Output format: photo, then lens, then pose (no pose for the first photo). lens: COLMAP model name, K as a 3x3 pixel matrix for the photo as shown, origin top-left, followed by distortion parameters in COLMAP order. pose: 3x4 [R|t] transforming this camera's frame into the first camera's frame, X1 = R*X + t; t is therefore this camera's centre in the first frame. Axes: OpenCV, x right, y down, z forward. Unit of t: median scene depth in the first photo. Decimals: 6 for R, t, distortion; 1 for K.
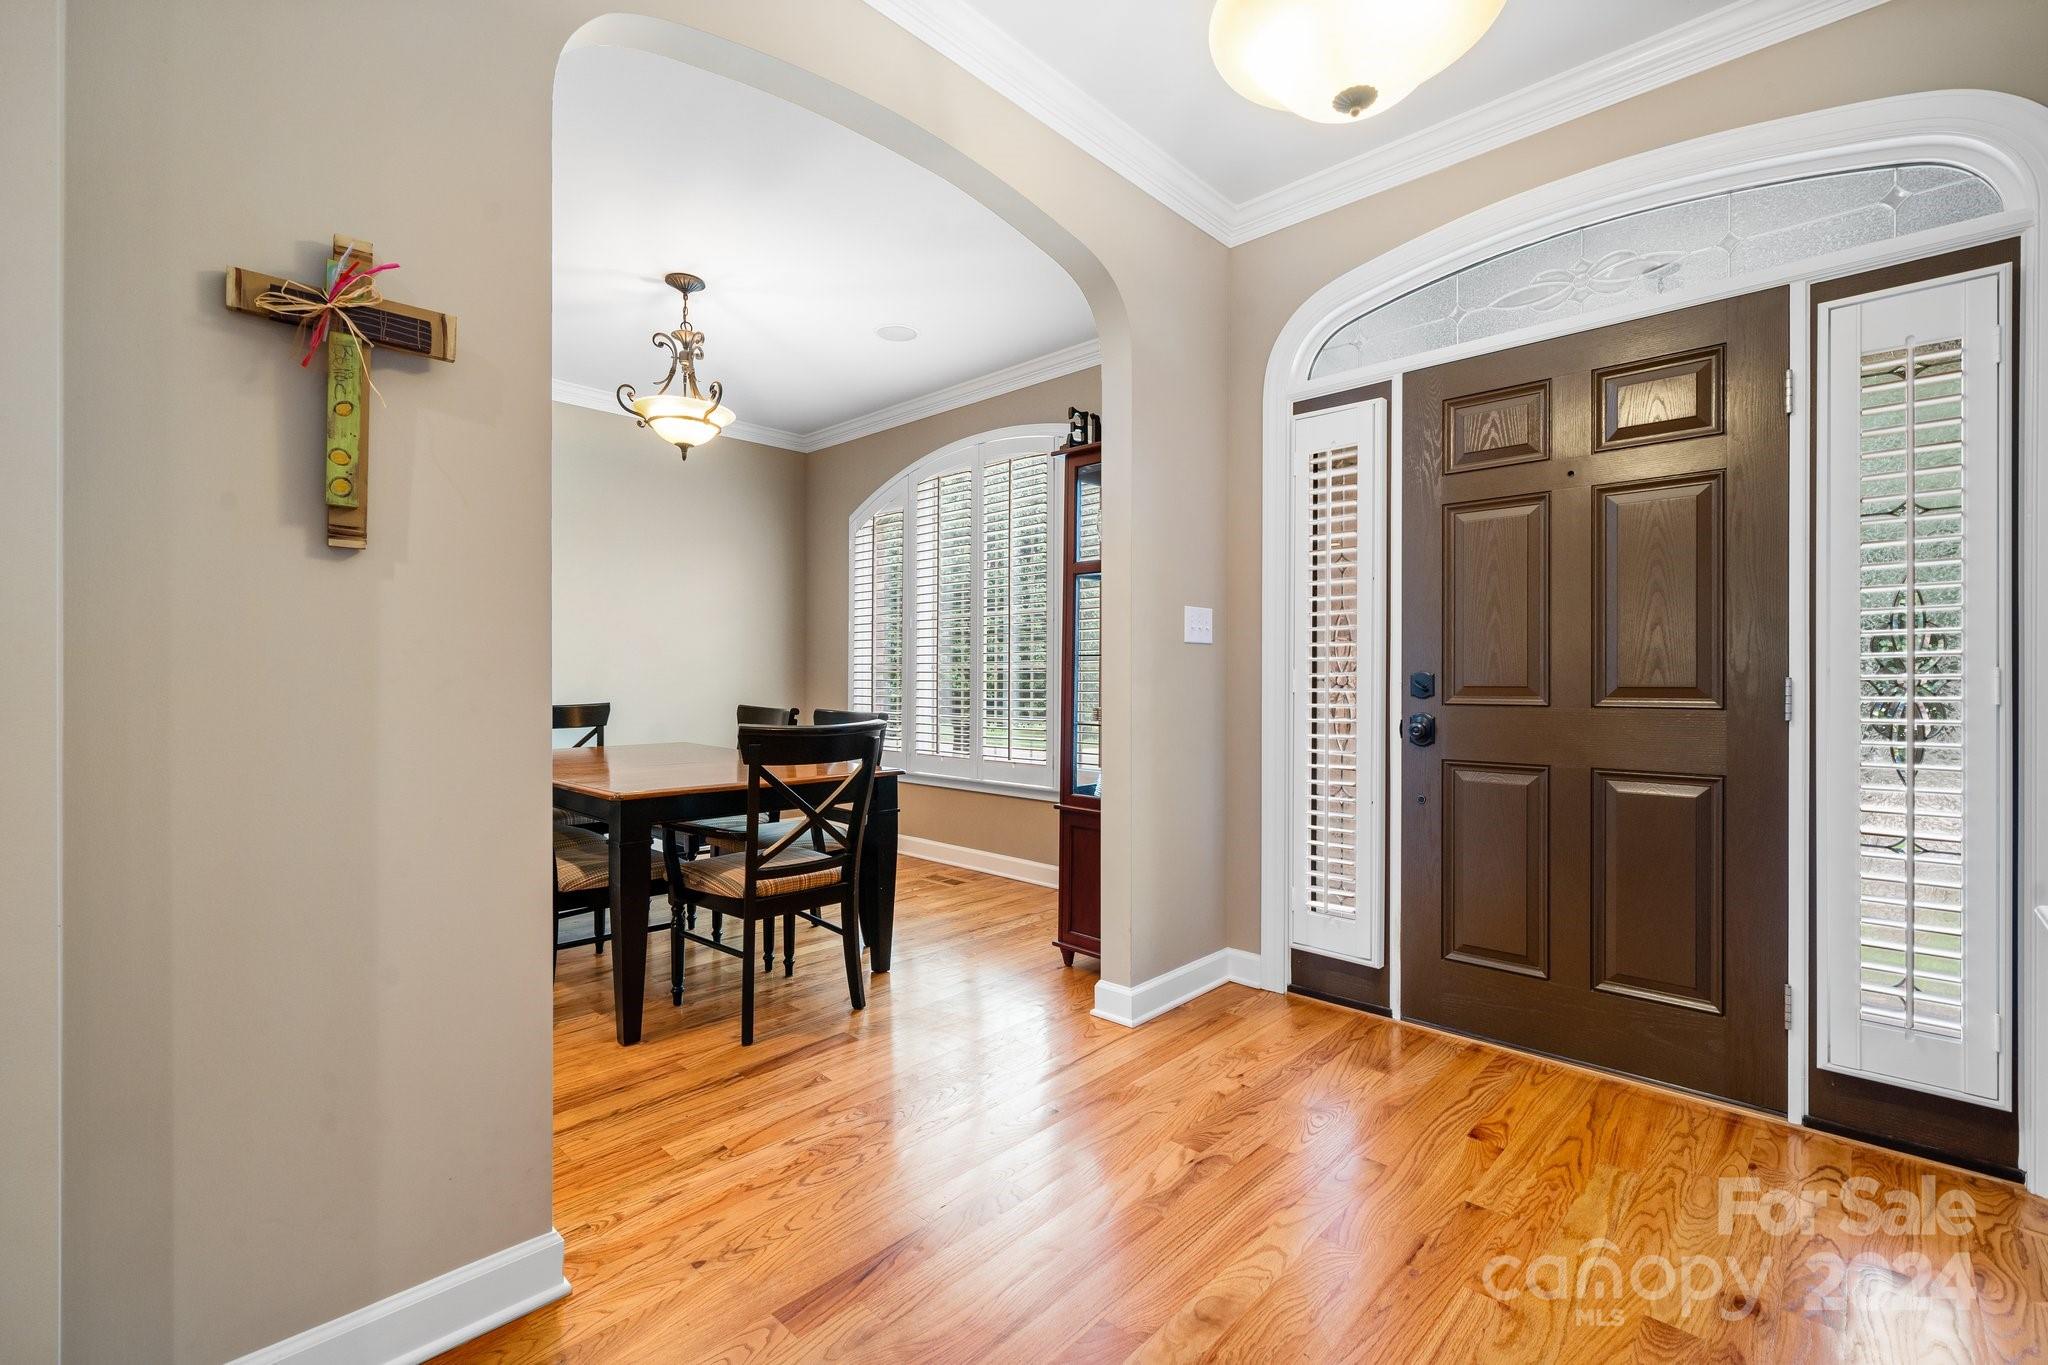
lens RADIAL K [[889.9, 0, 1019.1], [0, 889.9, 688.9], [0, 0, 1]] dist [0.002672, -0.000204]
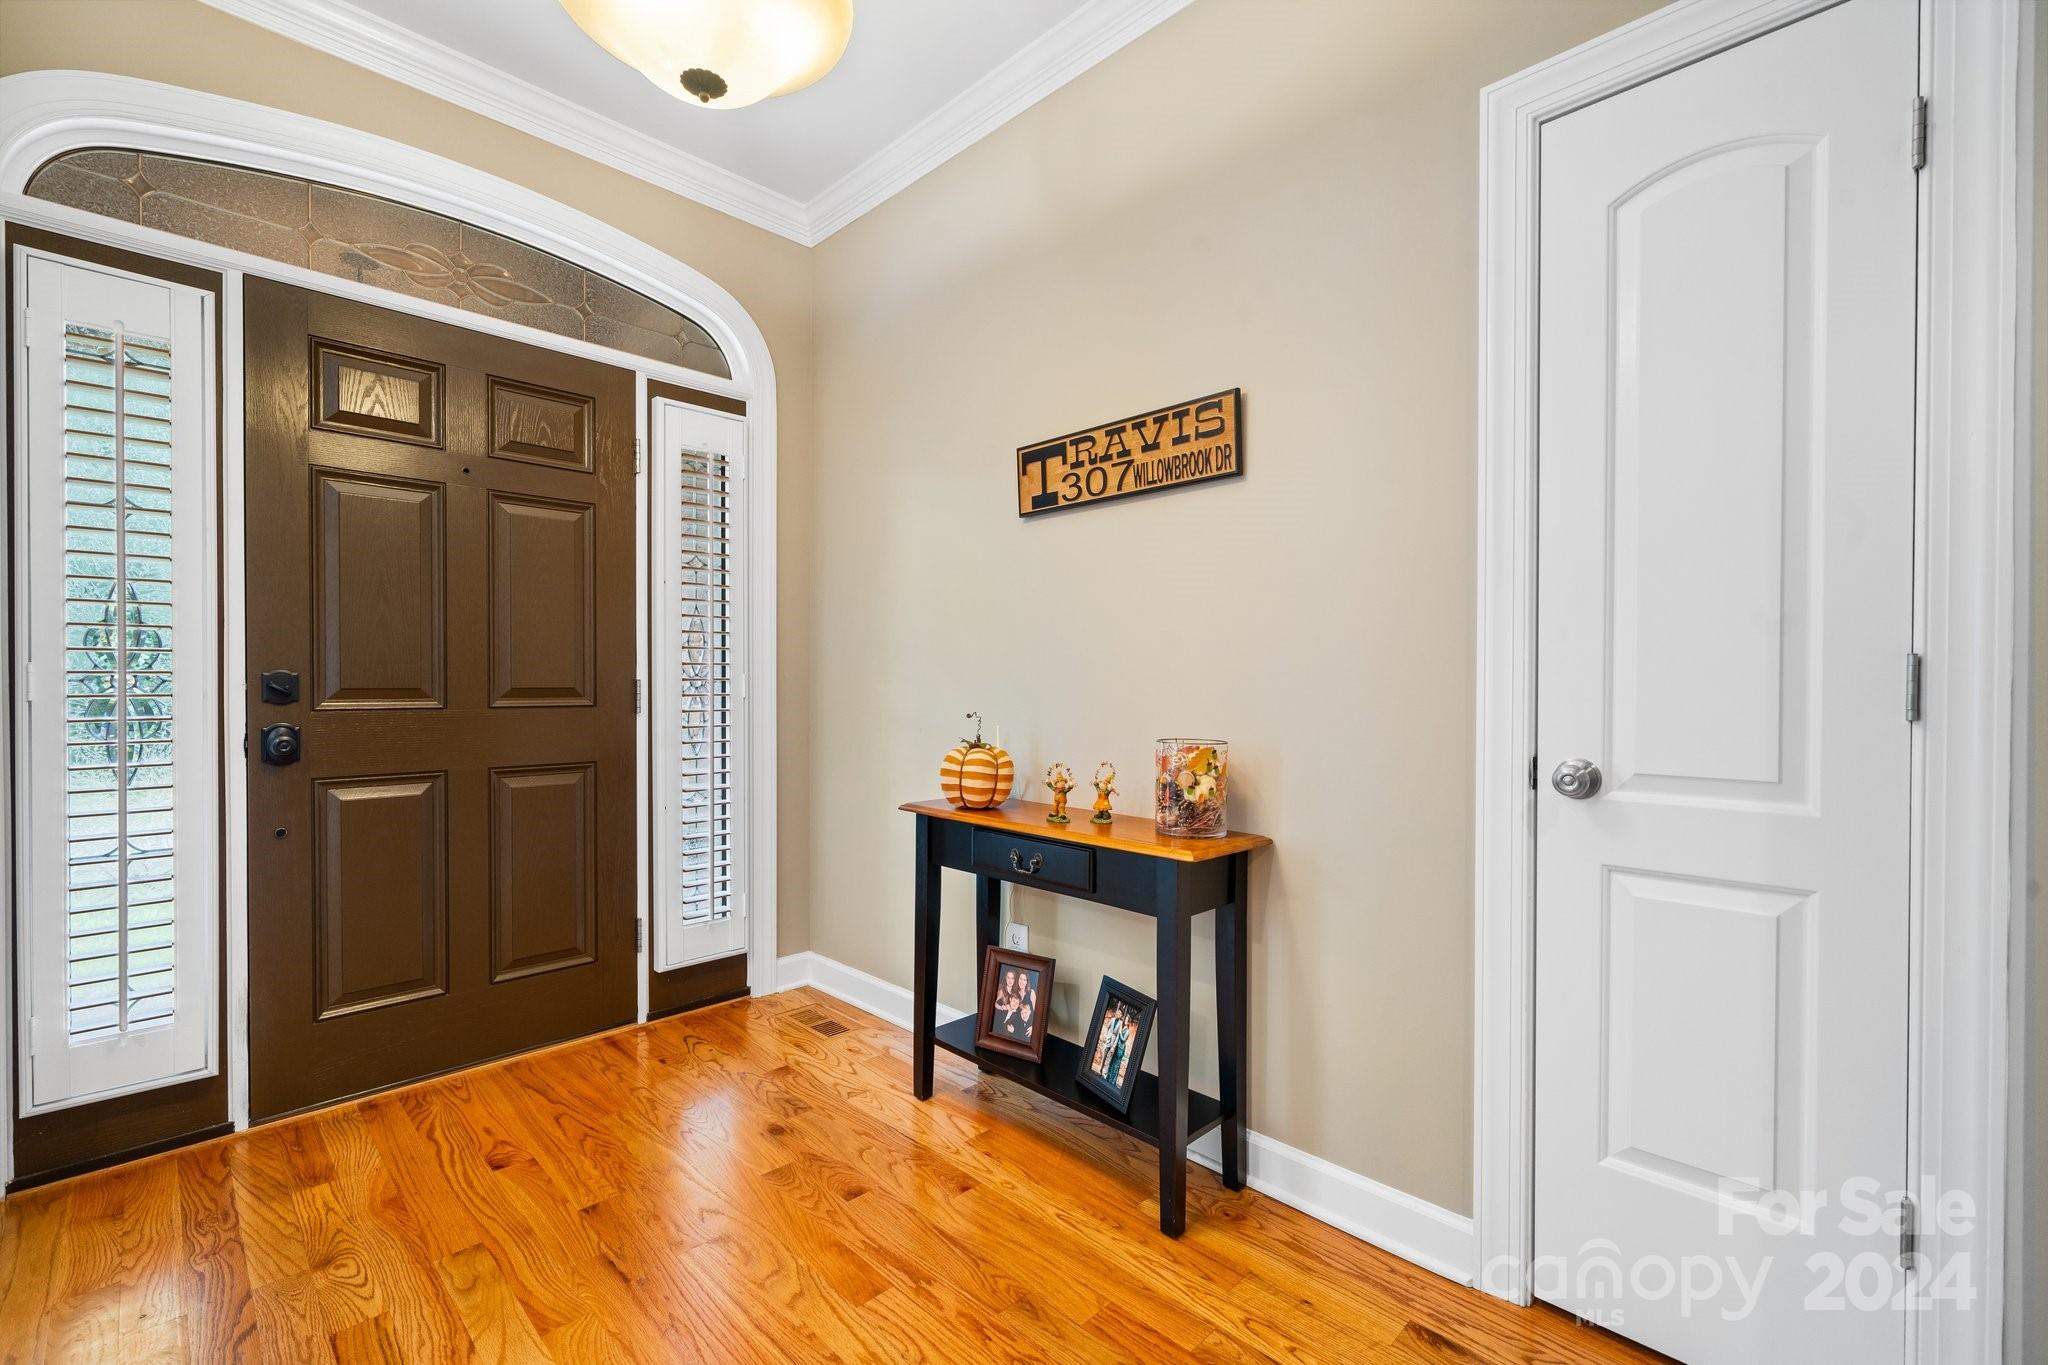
lens RADIAL K [[889.9, 0, 1019.1], [0, 889.9, 688.9], [0, 0, 1]] dist [0.002672, -0.000204]
pose [[0.030092, -0.016620, 0.999409, -0.358216], [0.005482, 0.999849, 0.016463, -0.015101], [-0.999532, 0.004983, 0.030179, 0.367186]]
